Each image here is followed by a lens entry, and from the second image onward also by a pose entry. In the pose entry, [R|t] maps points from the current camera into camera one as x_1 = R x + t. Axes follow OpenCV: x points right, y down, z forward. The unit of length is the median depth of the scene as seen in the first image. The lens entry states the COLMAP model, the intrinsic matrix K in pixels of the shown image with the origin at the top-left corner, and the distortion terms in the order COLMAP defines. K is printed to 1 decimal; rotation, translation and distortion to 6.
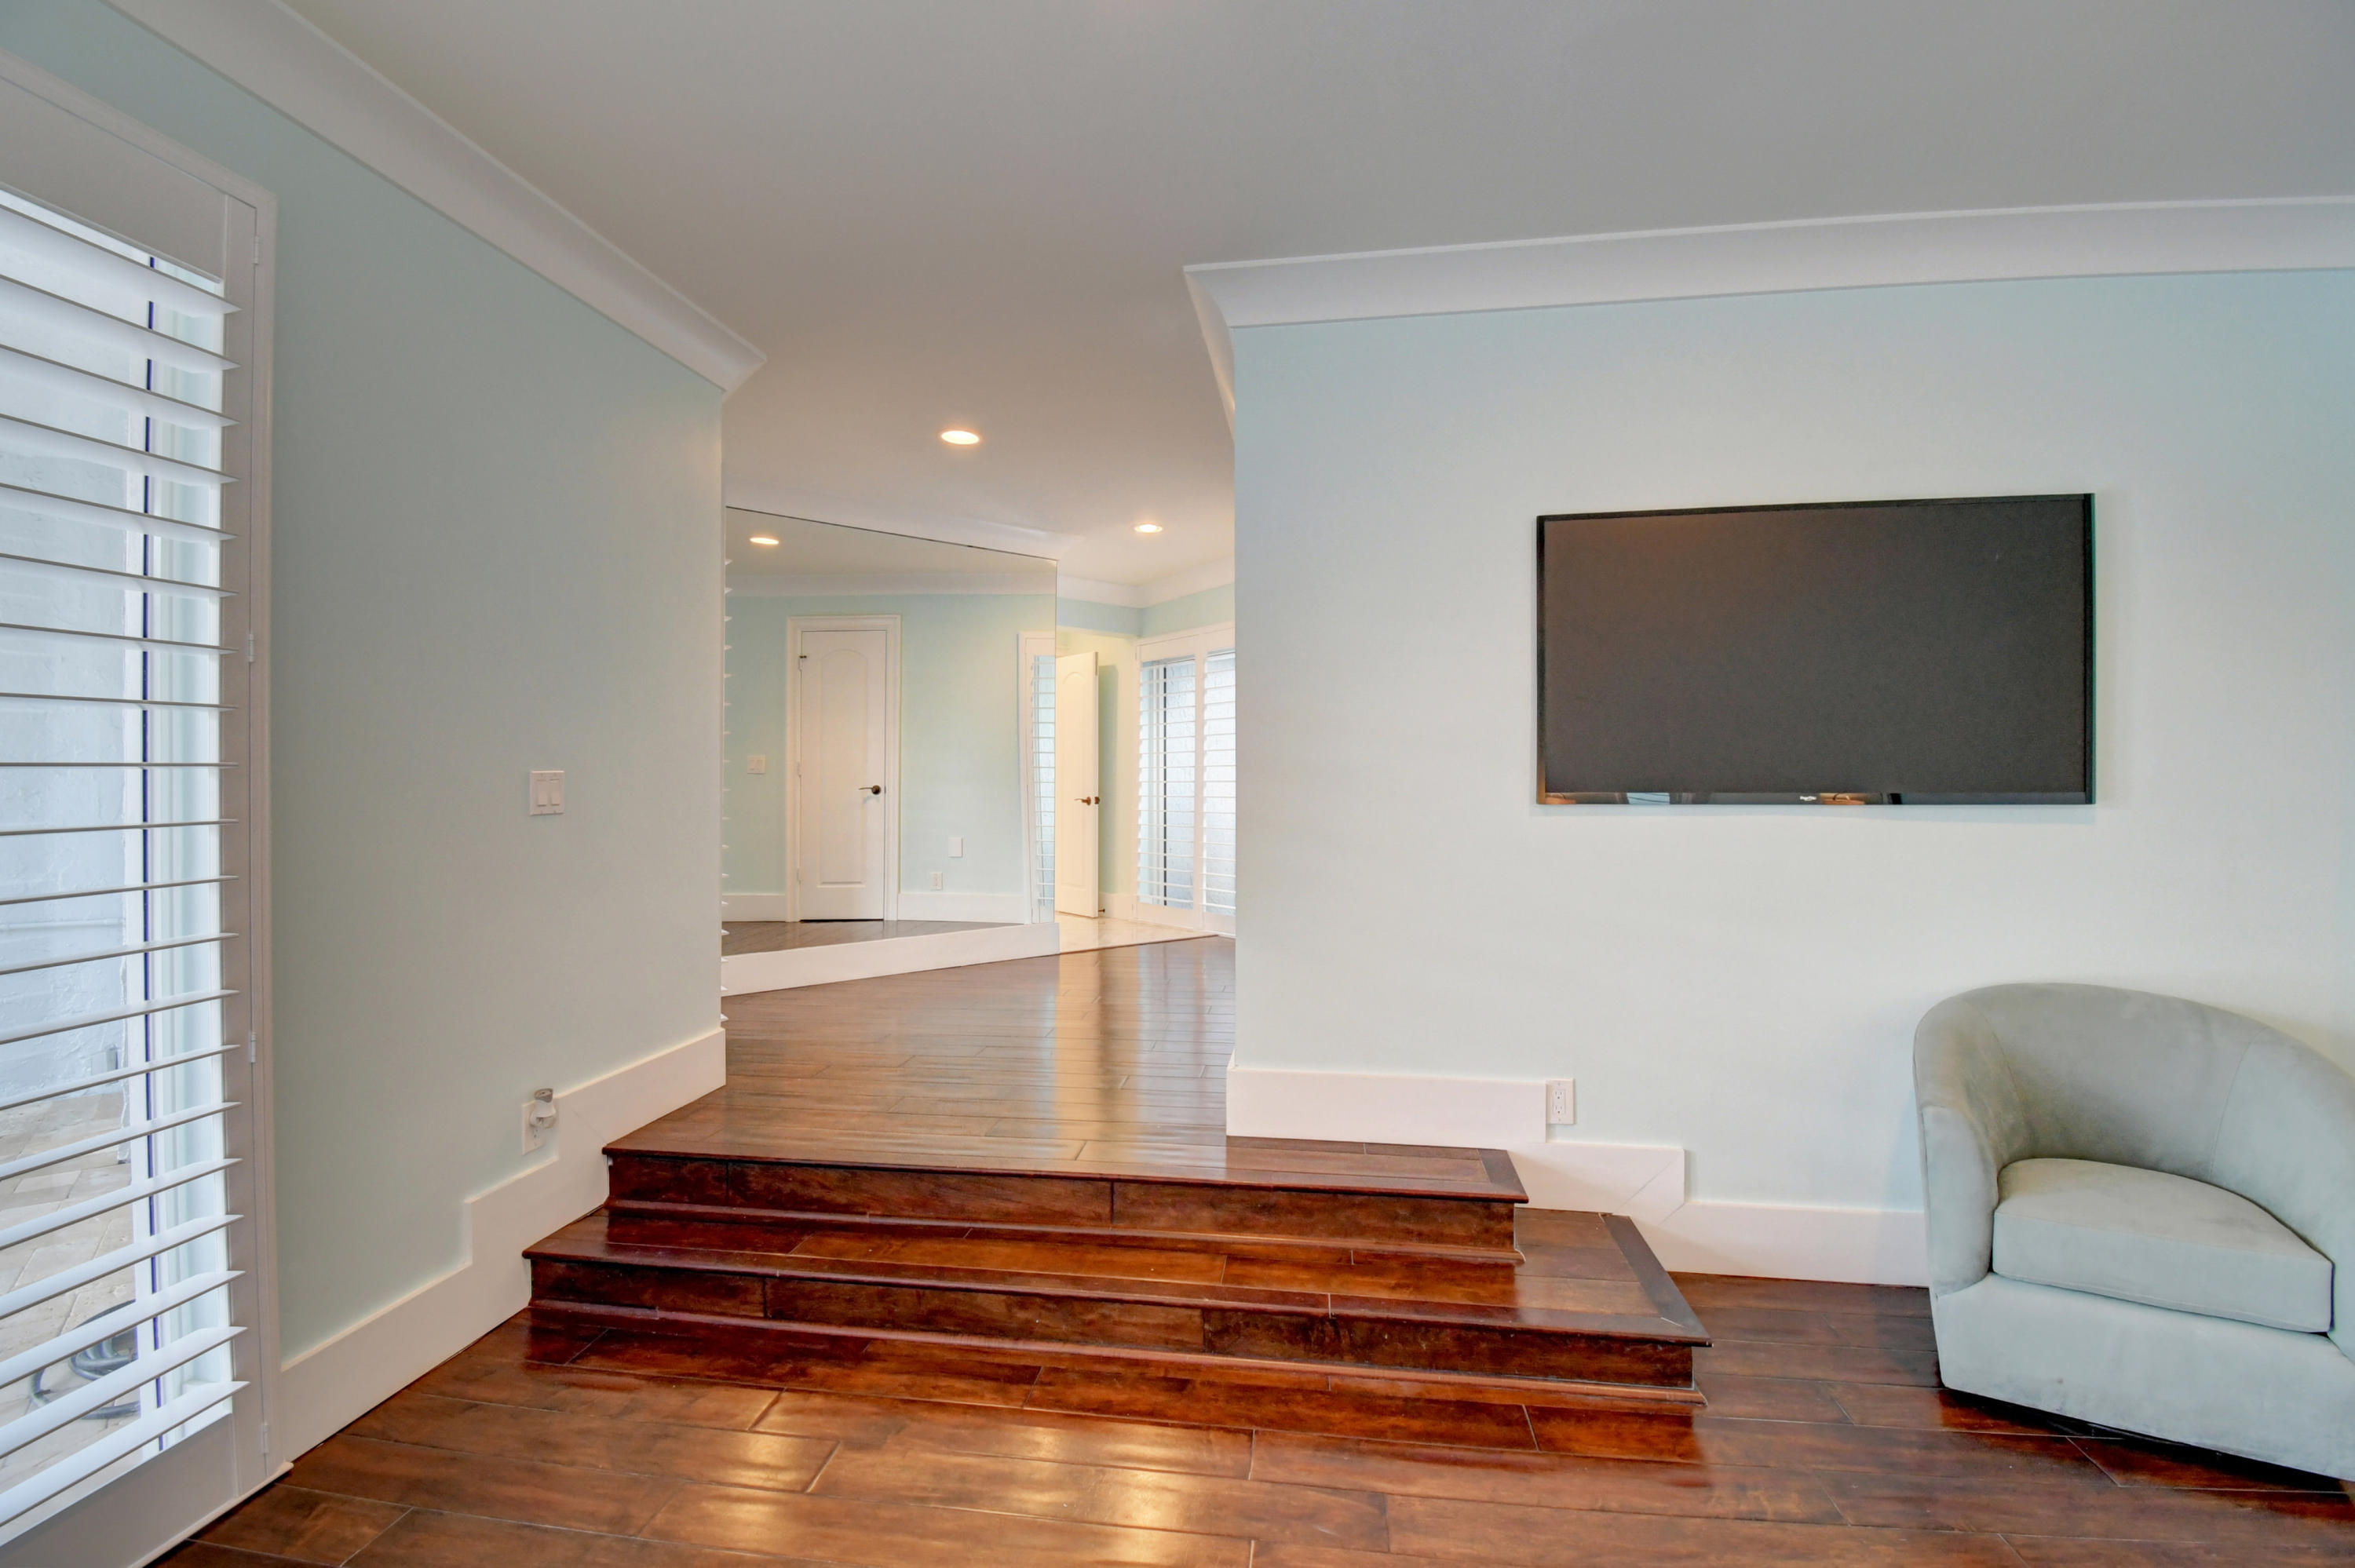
lens RADIAL K [[1054.5, 0, 1180.3], [0, 1054.5, 770.5], [0, 0, 1]] dist [0.003279, -0.011398]
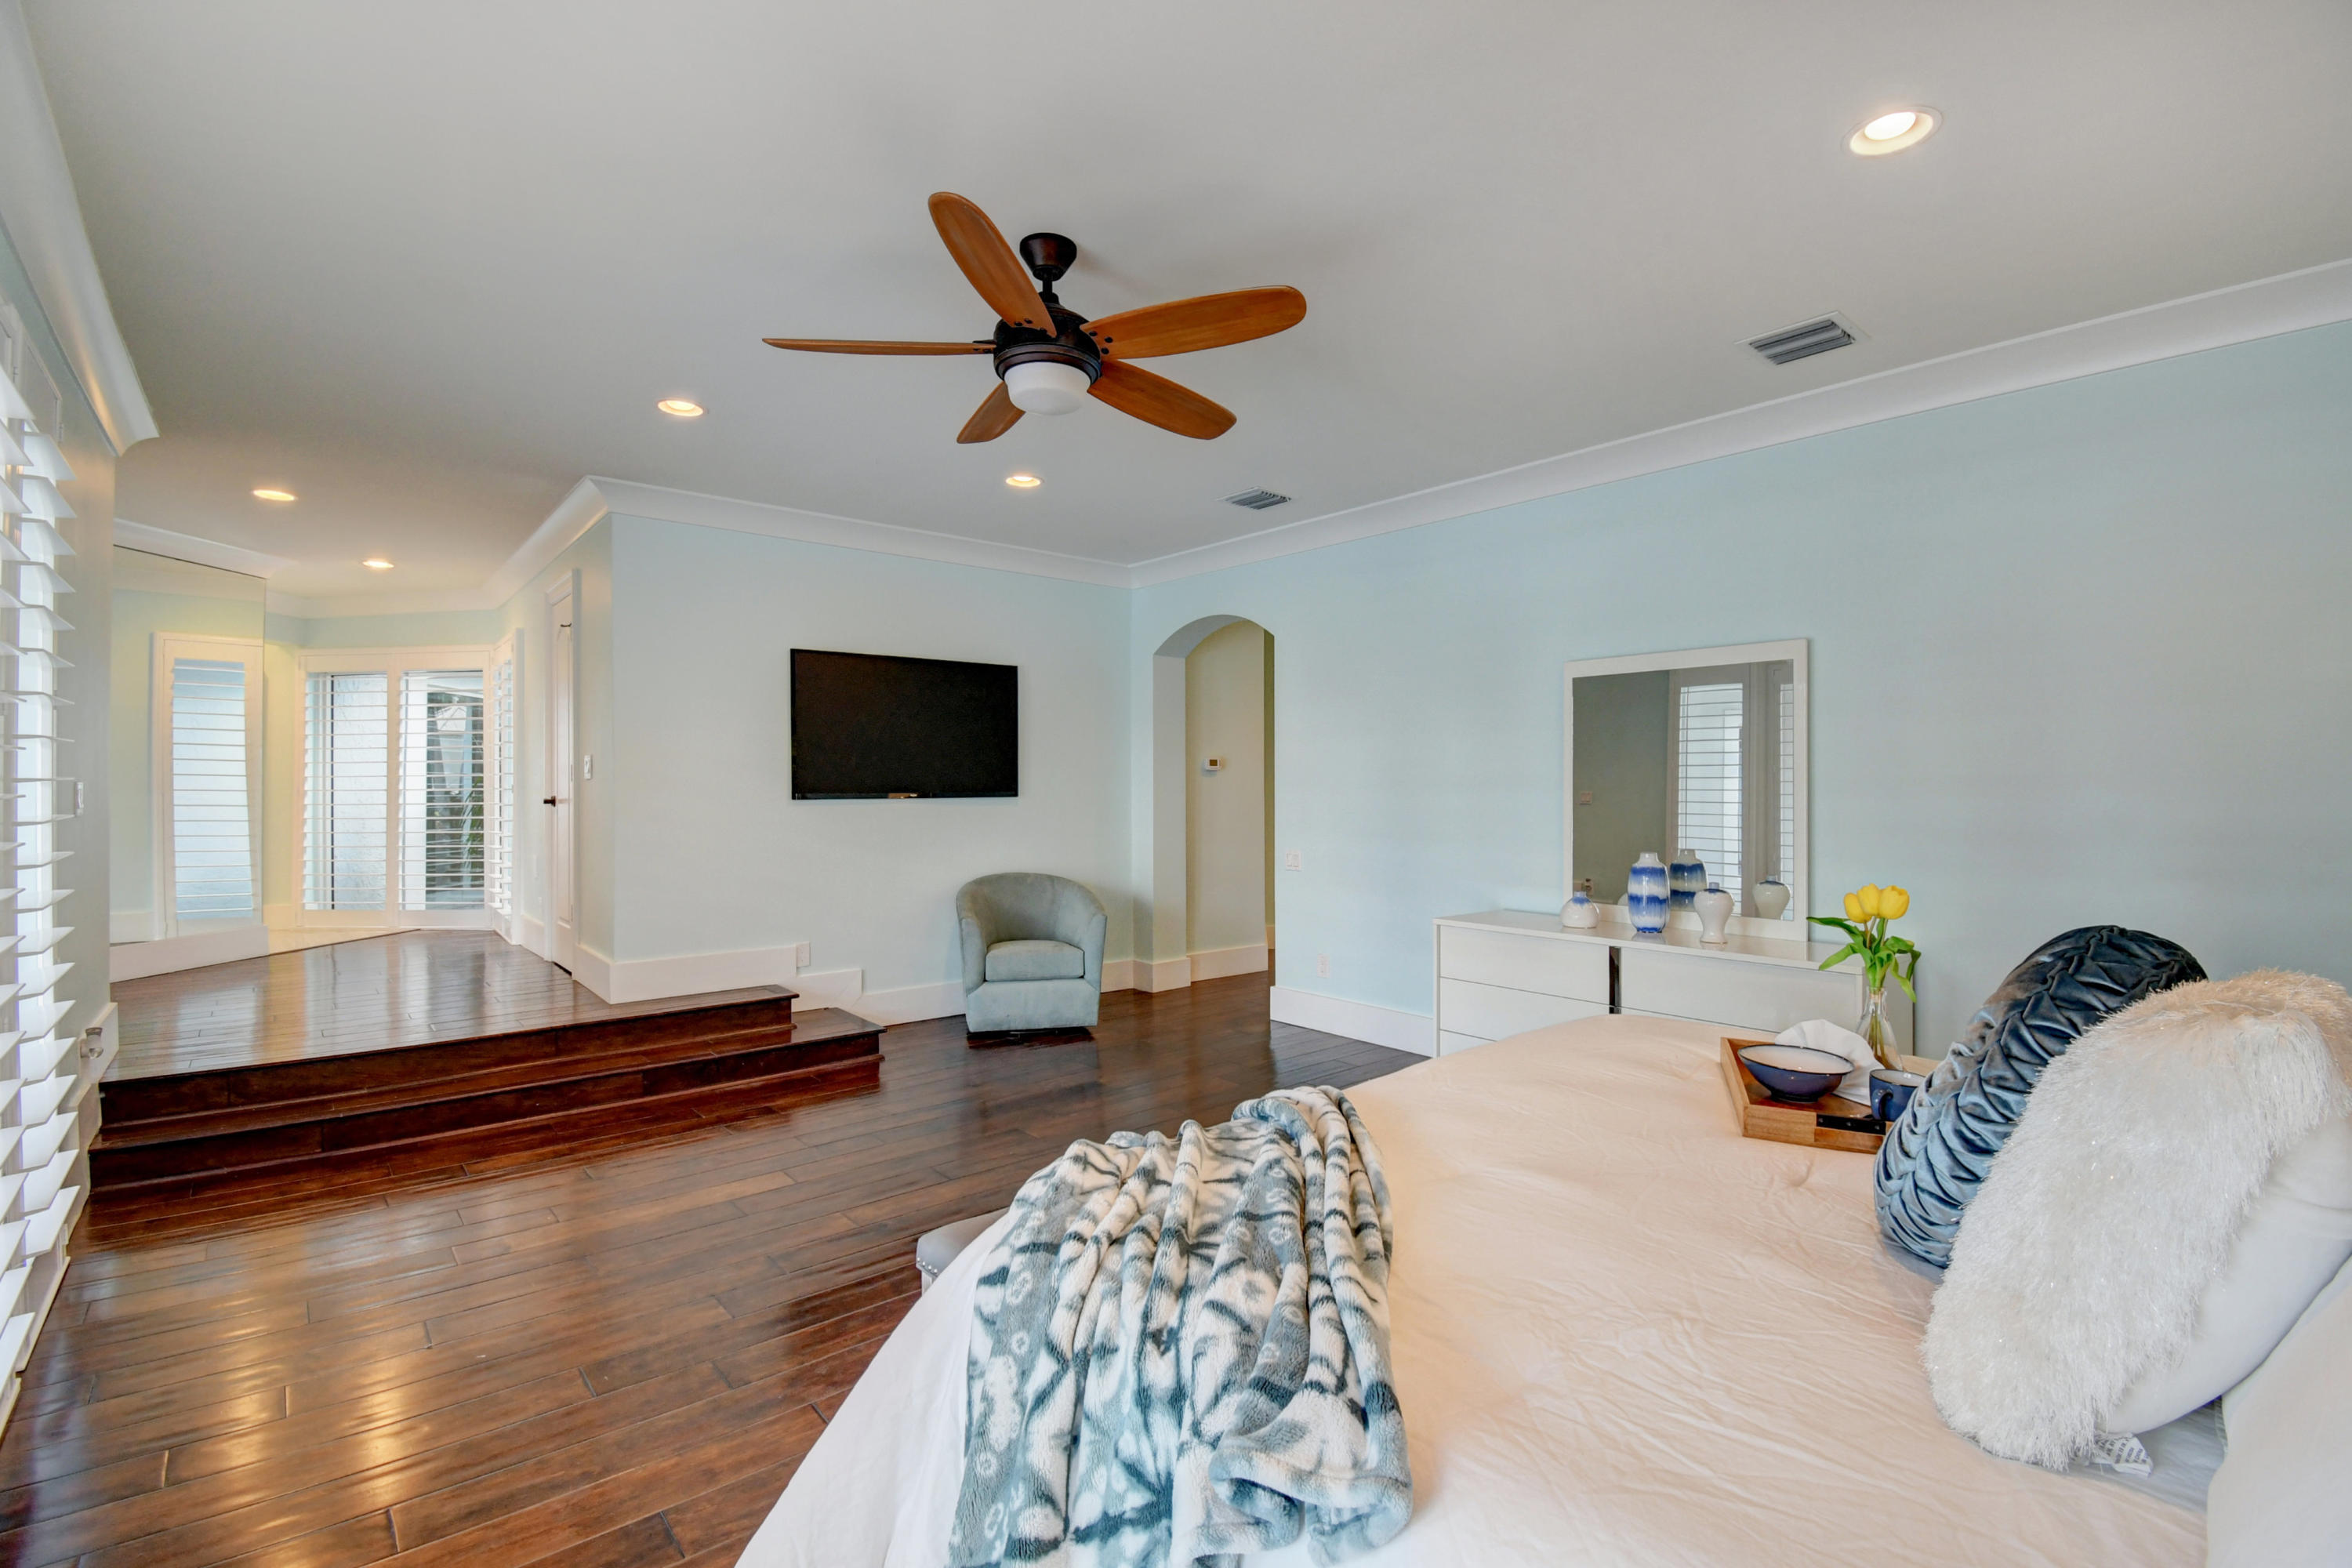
lens RADIAL K [[1053.3, 0, 1181.5], [0, 1053.3, 779.8], [0, 0, 1]] dist [0.003279, -0.011398]
pose [[0.661660, 0.002235, 0.749800, -0.641109], [-0.004573, 0.999989, 0.001054, -0.011440], [-0.749790, -0.004126, 0.661663, -0.809432]]
